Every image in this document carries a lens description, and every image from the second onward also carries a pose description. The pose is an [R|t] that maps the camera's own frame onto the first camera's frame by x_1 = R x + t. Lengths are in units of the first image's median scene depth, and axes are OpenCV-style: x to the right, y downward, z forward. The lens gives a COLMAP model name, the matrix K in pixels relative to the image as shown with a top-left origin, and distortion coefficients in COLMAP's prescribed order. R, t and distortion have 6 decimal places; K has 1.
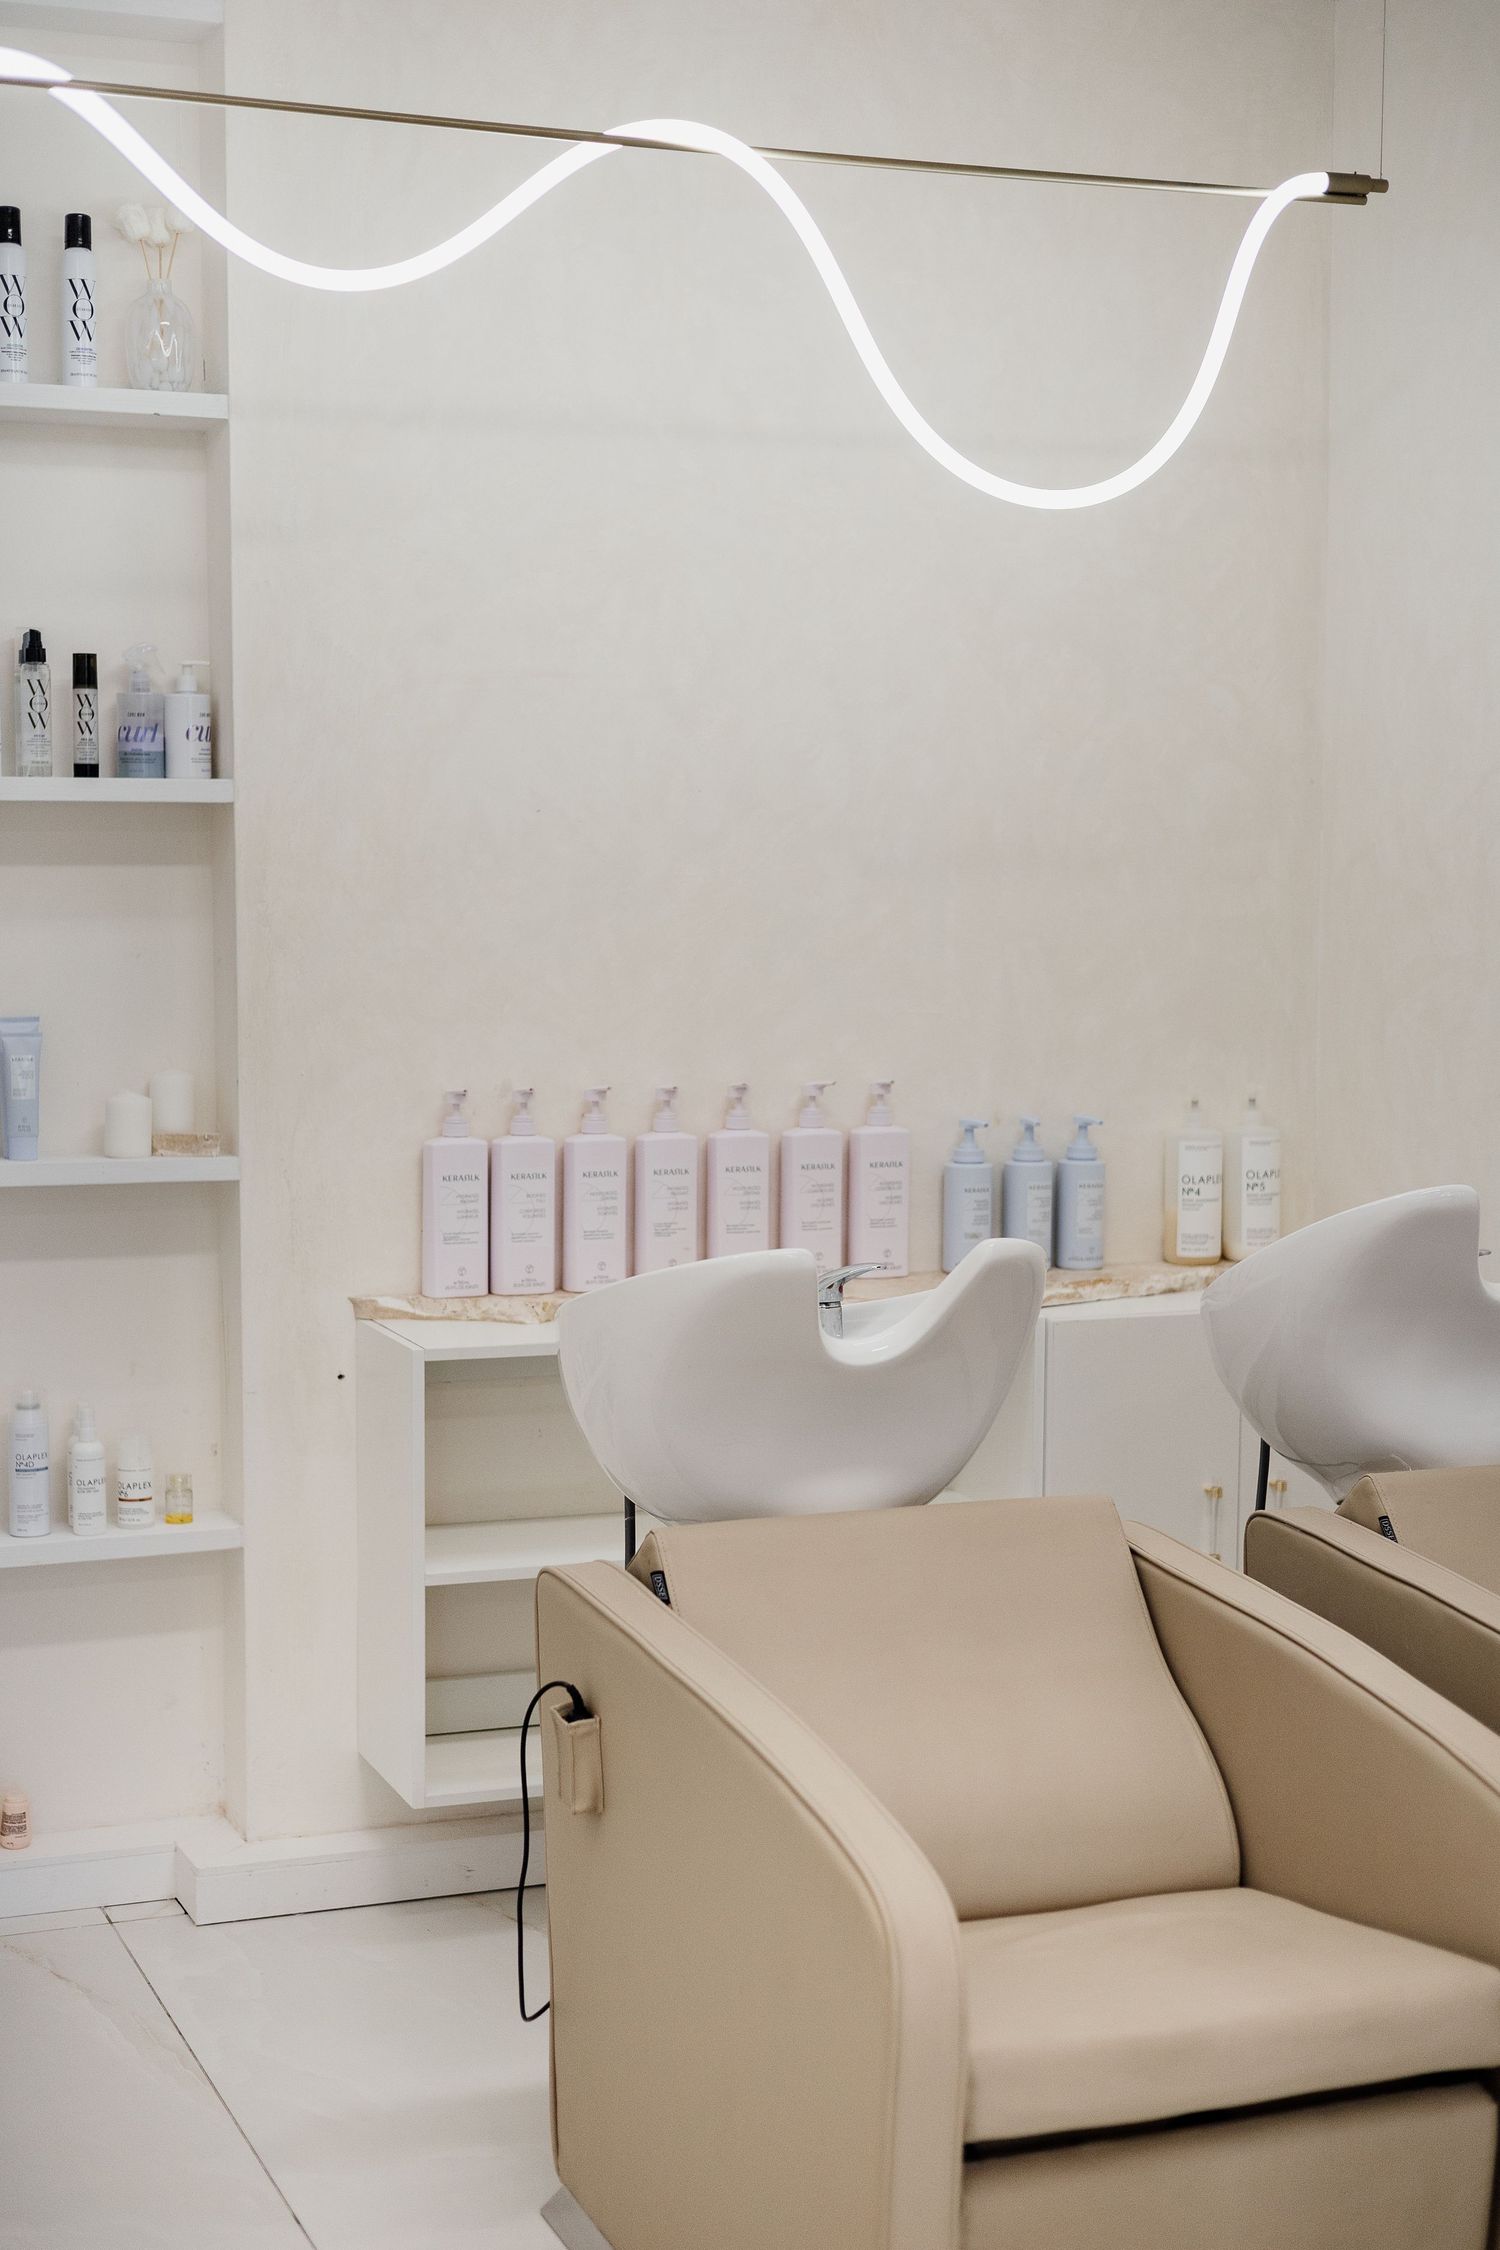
lens RADIAL K [[3297.9, 0, 754.2], [0, 3297.9, 1137.9], [0, 0, 1]] dist [-0.016789, 0.000000]
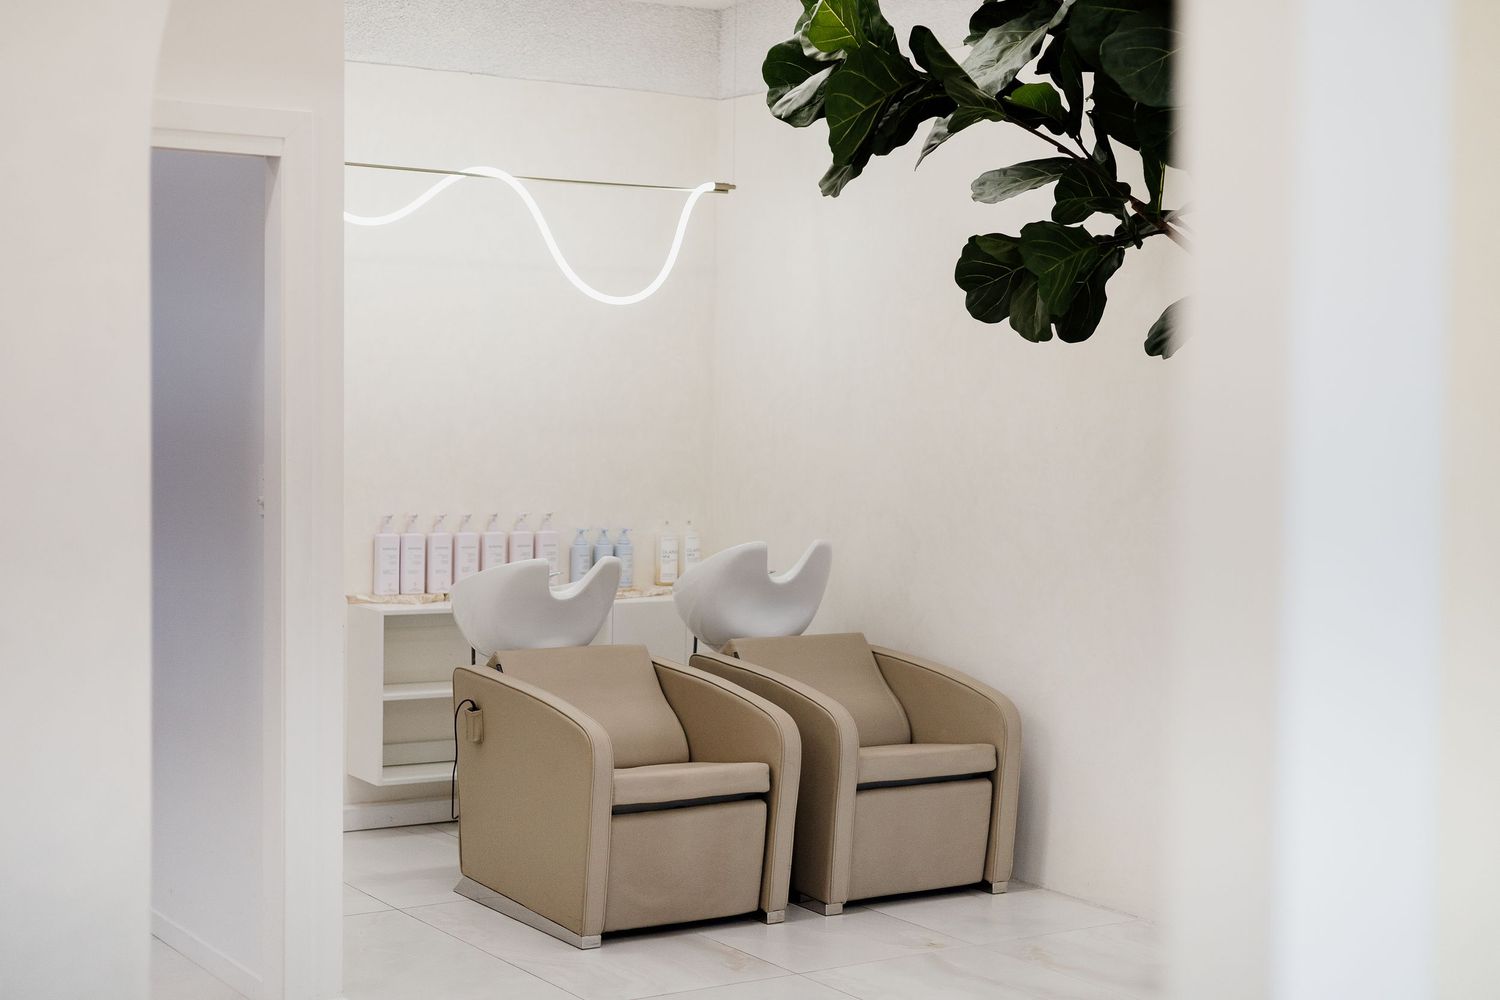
lens RADIAL K [[2198.6, 0, 754.6], [0, 2198.6, 499.4], [0, 0, 1]] dist [-0.016789, 0.000000]
pose [[0.983207, -0.000697, 0.182491, -0.123964], [0.008895, 0.998987, -0.044112, 0.052904], [-0.182276, 0.044994, 0.982217, -0.770767]]
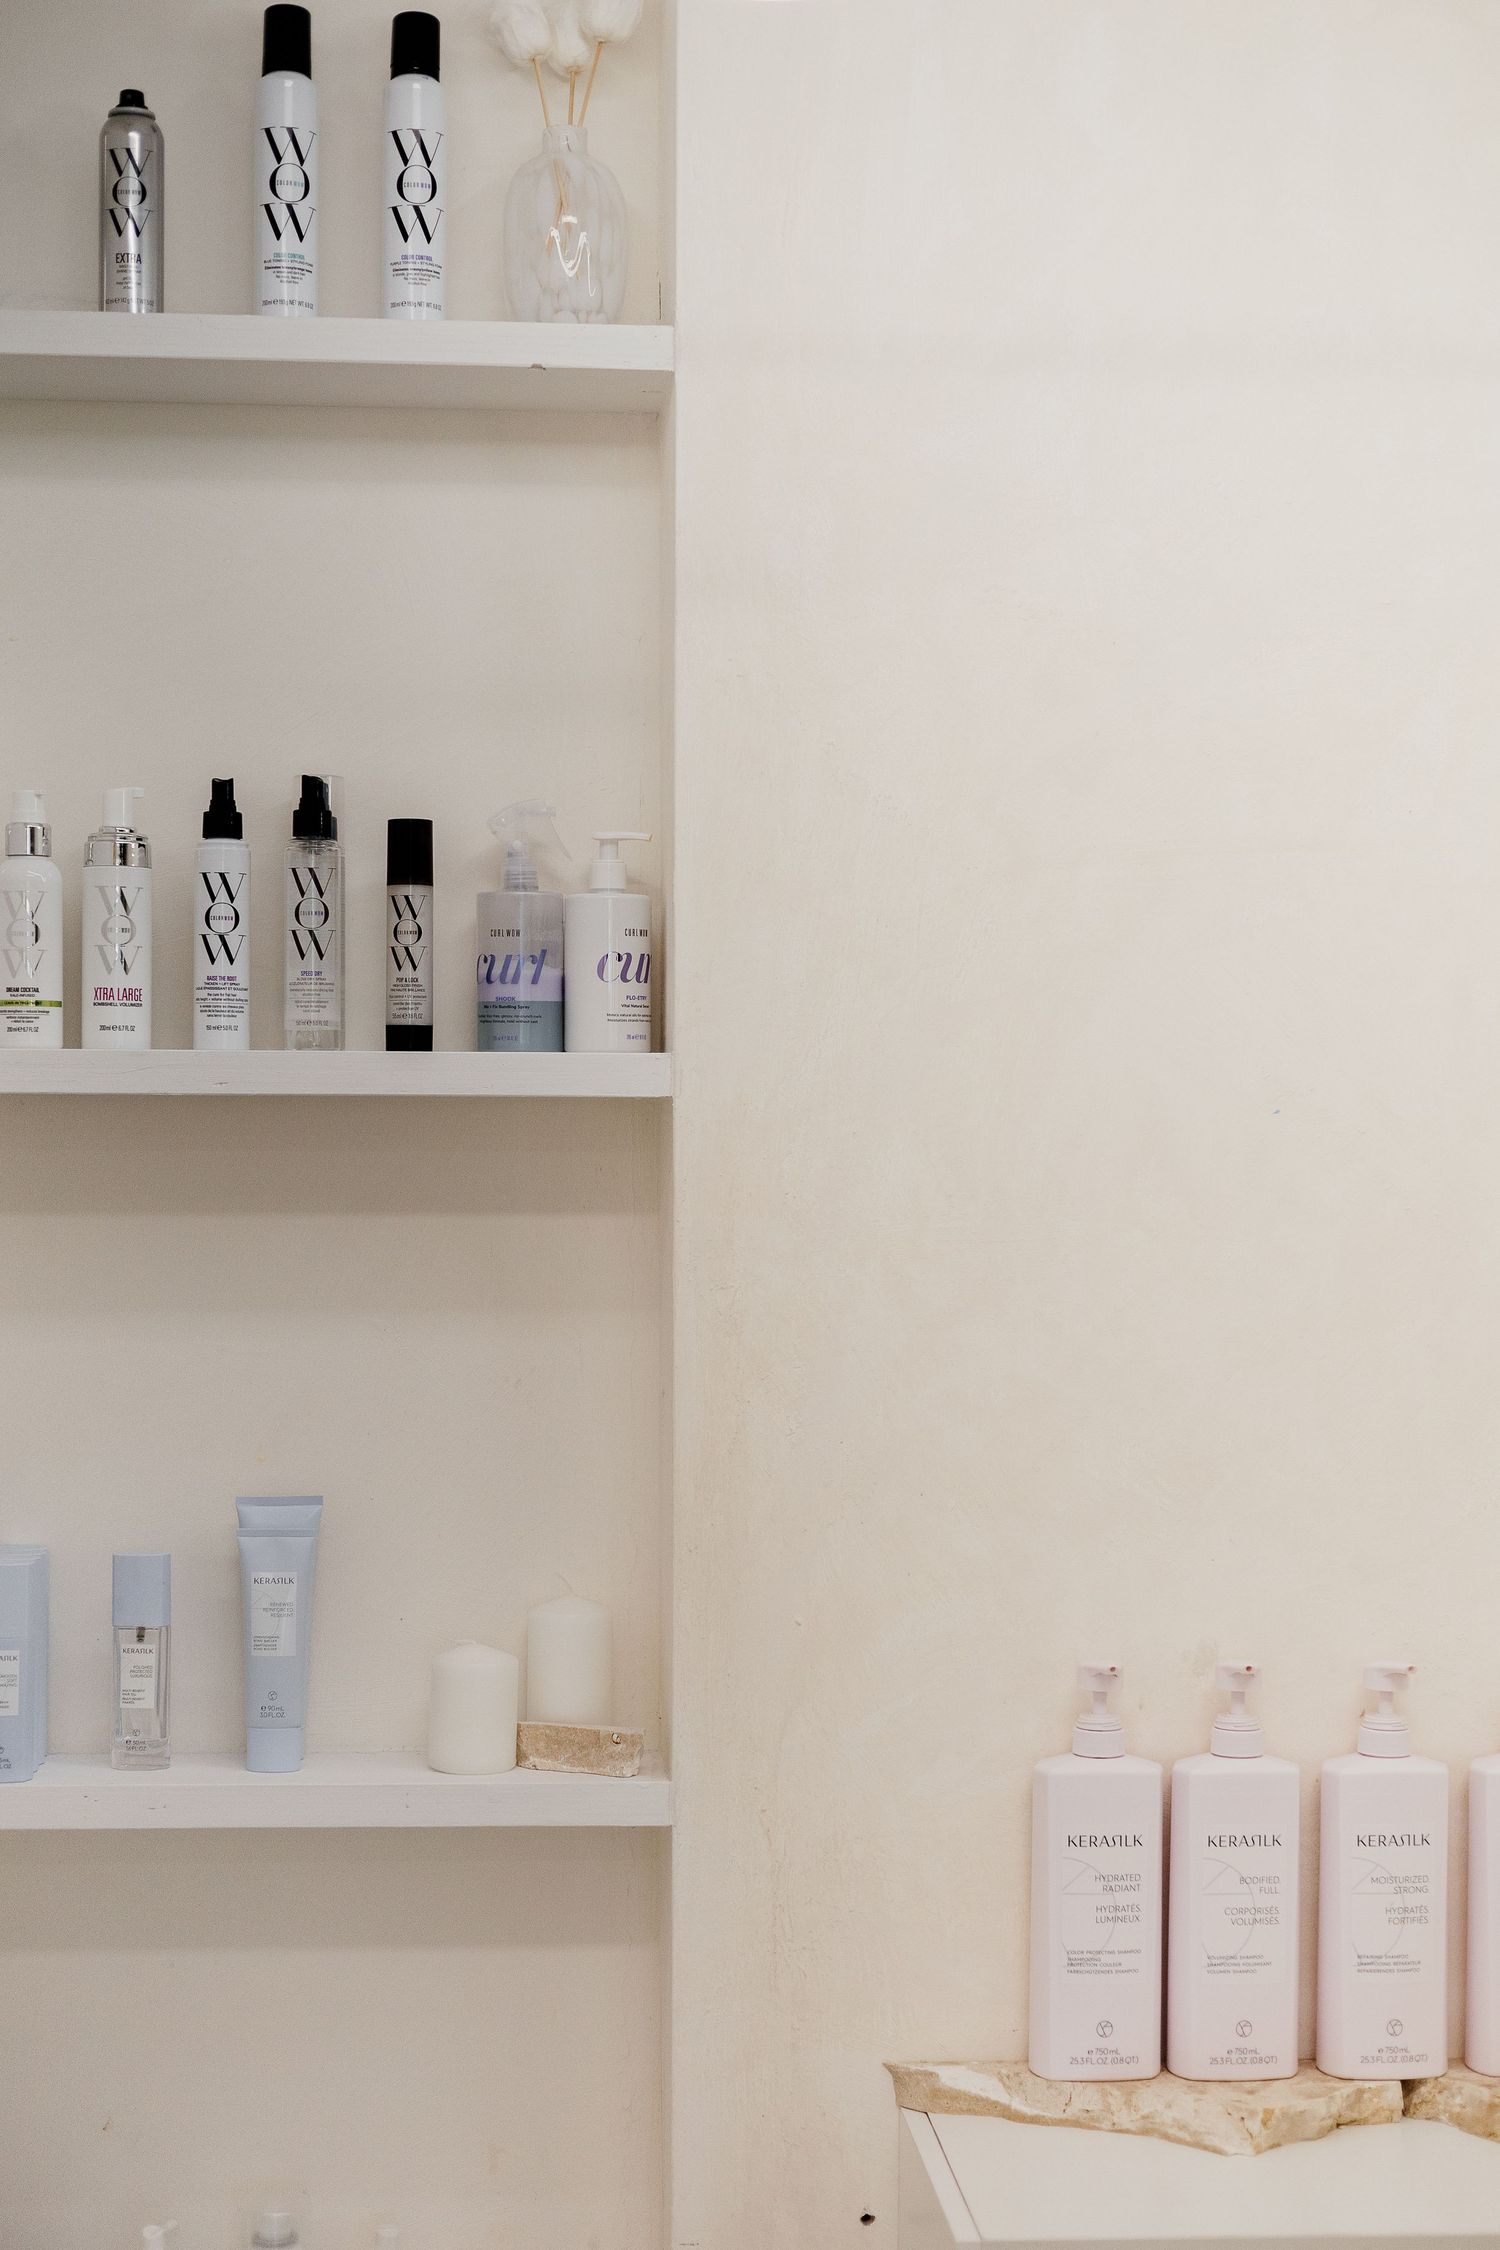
lens RADIAL K [[3297.9, 0, 749.8], [0, 3297.9, 1138.8], [0, 0, 1]] dist [-0.016789, 0.000000]
pose [[0.954286, 0.003157, -0.298878, 0.009136], [-0.027709, 0.996573, -0.077945, -0.054547], [0.297608, 0.082663, 0.951103, 0.504409]]
